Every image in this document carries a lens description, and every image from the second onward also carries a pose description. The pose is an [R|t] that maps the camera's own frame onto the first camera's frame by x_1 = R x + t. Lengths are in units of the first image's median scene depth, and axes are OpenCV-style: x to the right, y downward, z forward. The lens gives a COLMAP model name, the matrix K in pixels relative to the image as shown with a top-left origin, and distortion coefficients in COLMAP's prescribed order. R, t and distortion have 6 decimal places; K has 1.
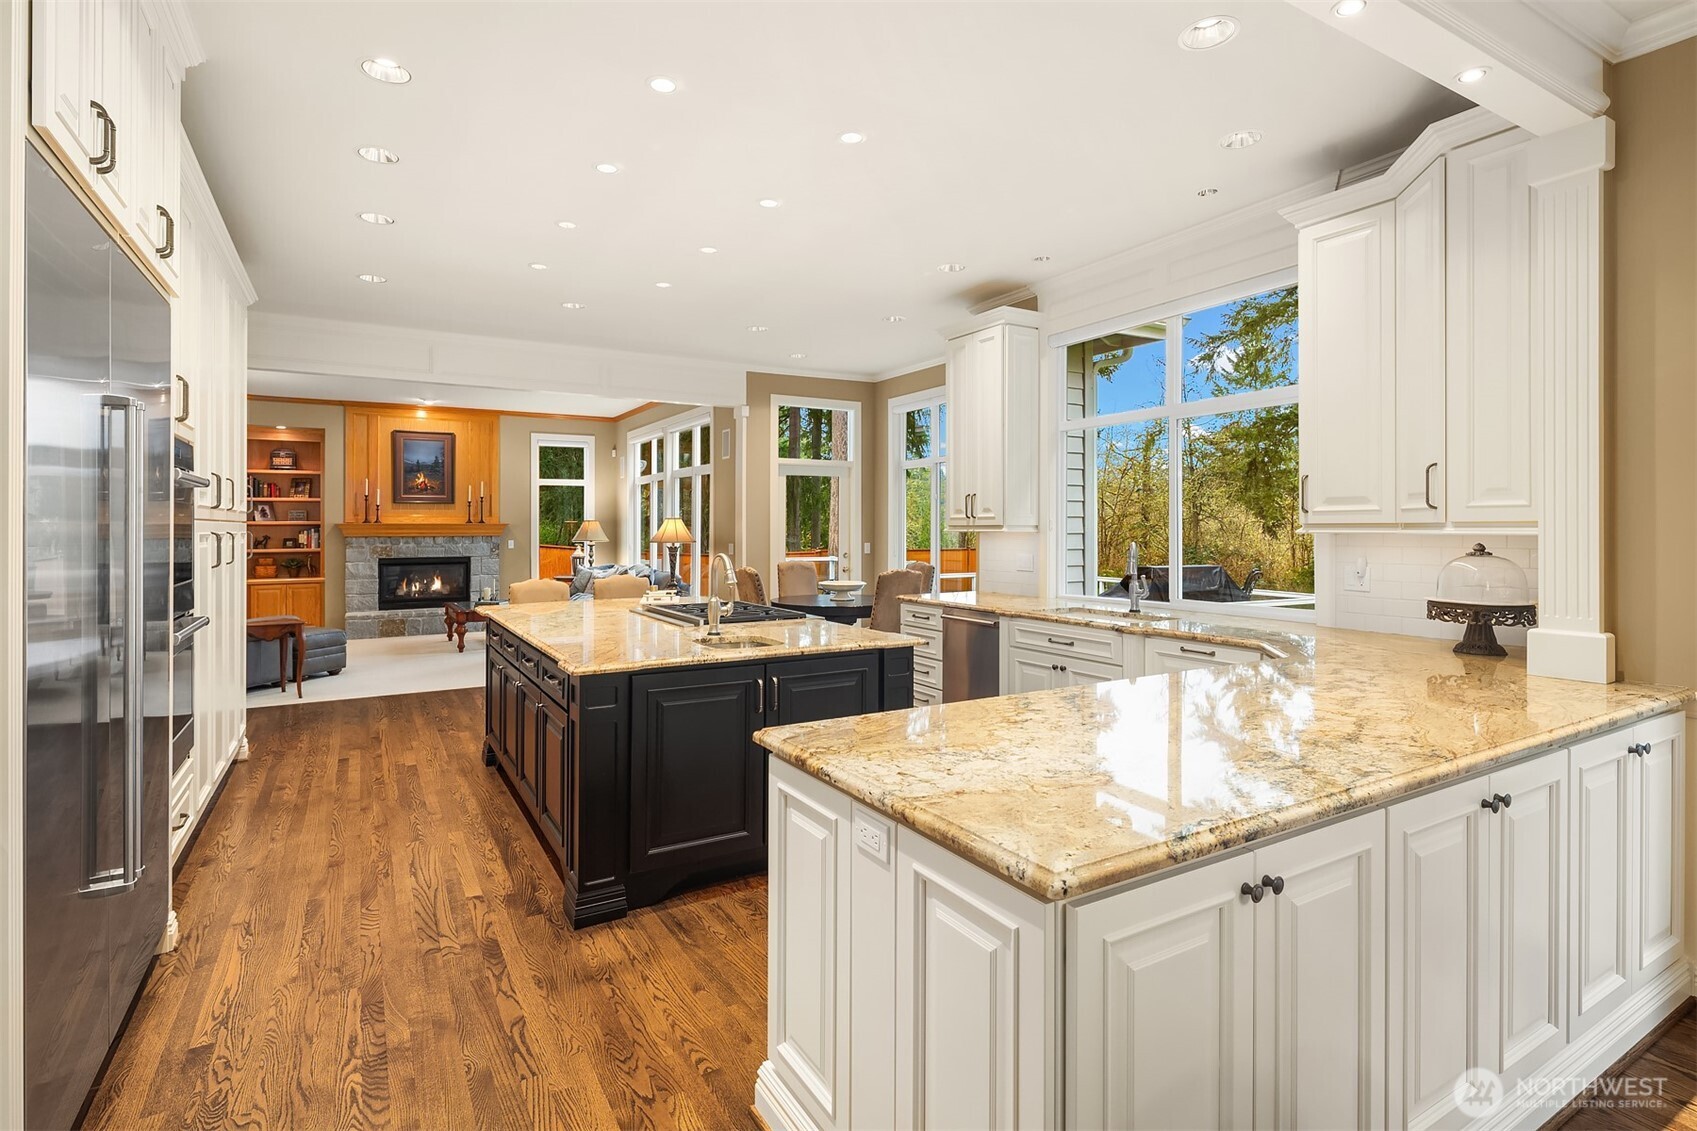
lens RADIAL K [[814.5, 0, 861.6], [0, 814.5, 528.6], [0, 0, 1]] dist [0.001318, 0.000068]
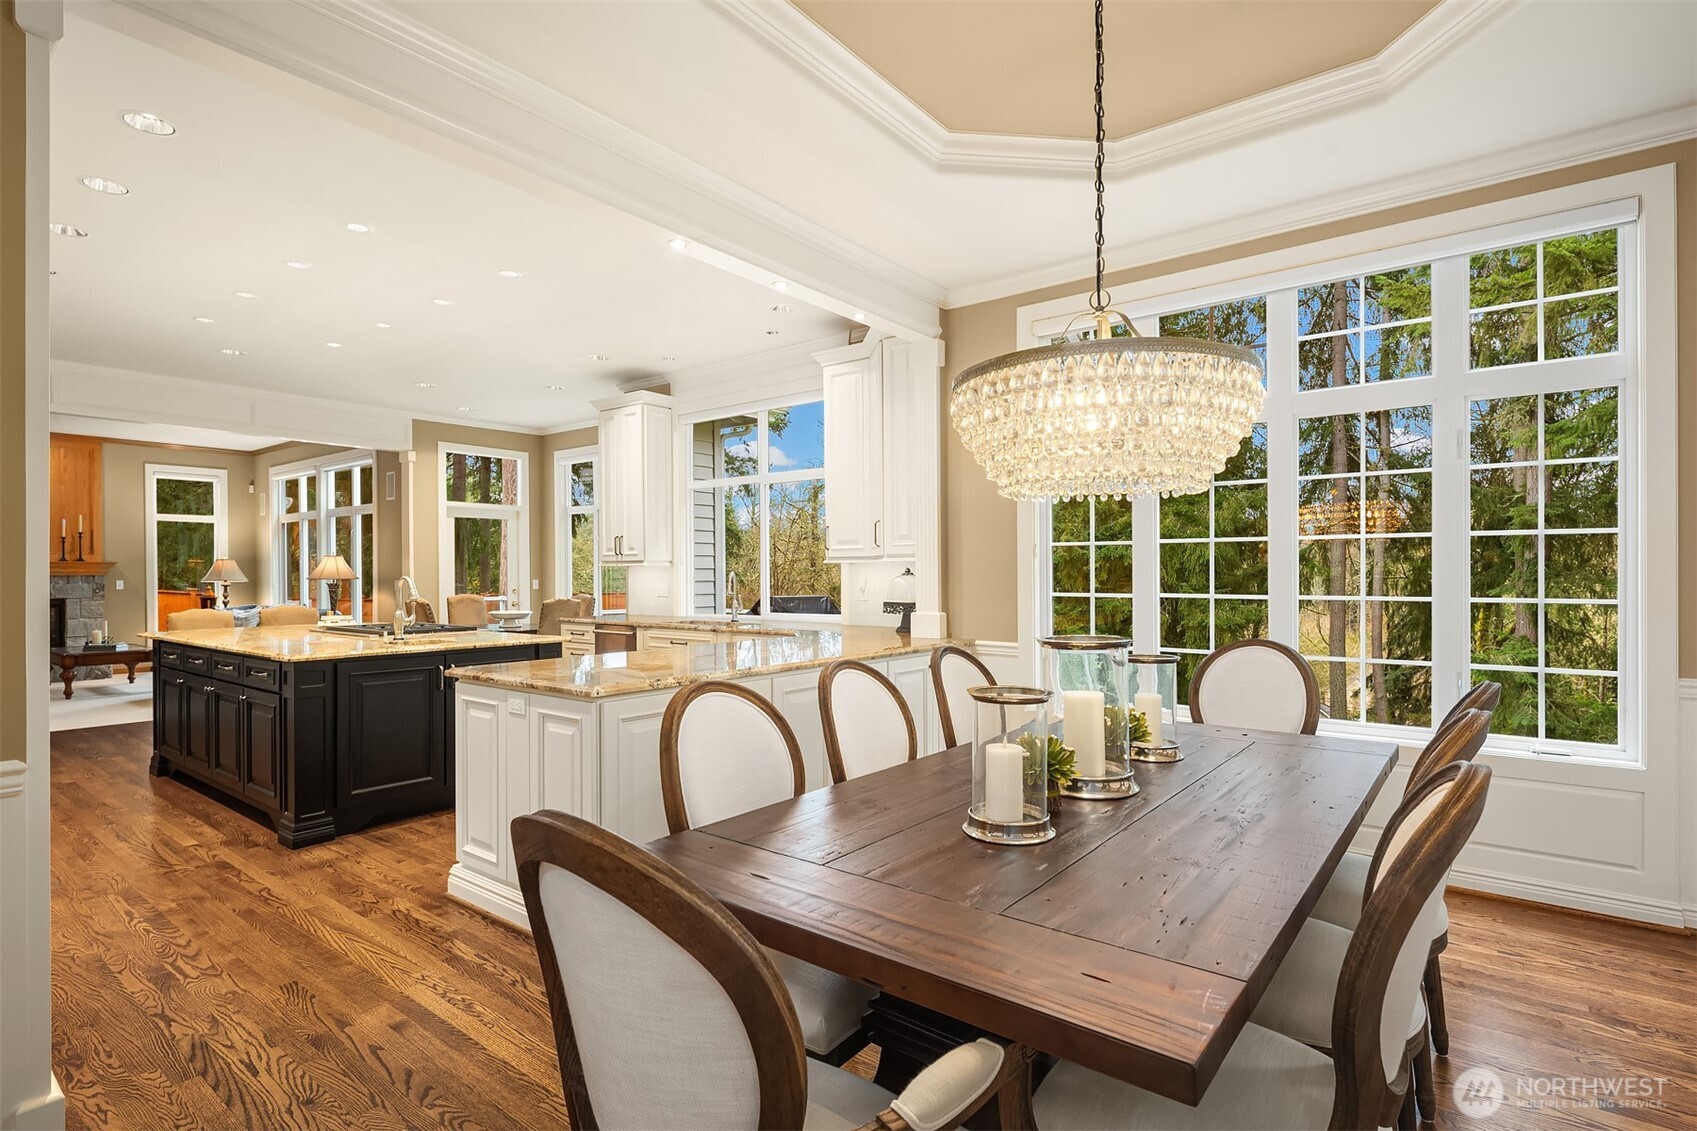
lens RADIAL K [[807.0, 0, 845.6], [0, 807.0, 588.7], [0, 0, 1]] dist [0.000694, -0.000214]
pose [[0.934479, -0.006902, 0.355950, 0.017066], [0.000747, 0.999848, 0.017427, 0.018217], [-0.356016, -0.016019, 0.934342, -0.300106]]
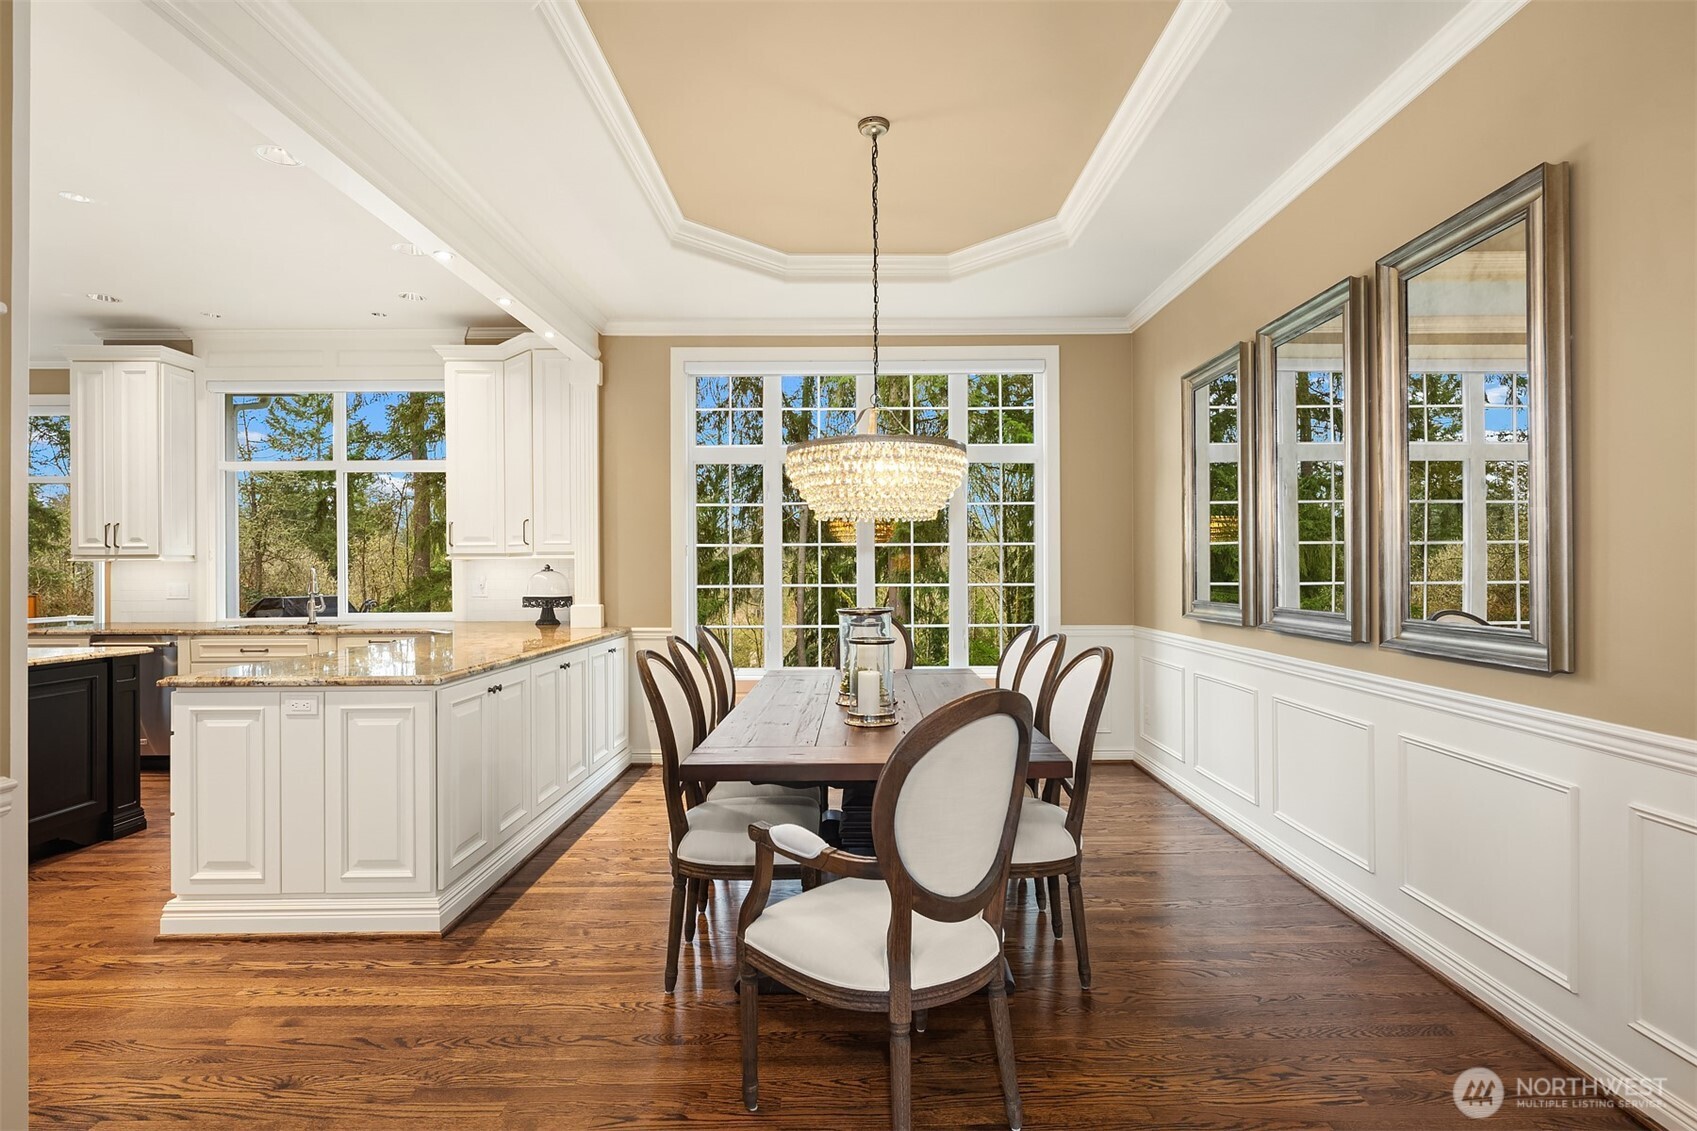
lens RADIAL K [[828.2, 0, 846.7], [0, 828.2, 581.8], [0, 0, 1]] dist [-0.013321, 0.000295]
pose [[0.516939, -0.012929, 0.855925, -0.266005], [0.003485, 0.999909, 0.013000, 0.019649], [-0.856015, -0.003737, 0.516937, -0.293939]]
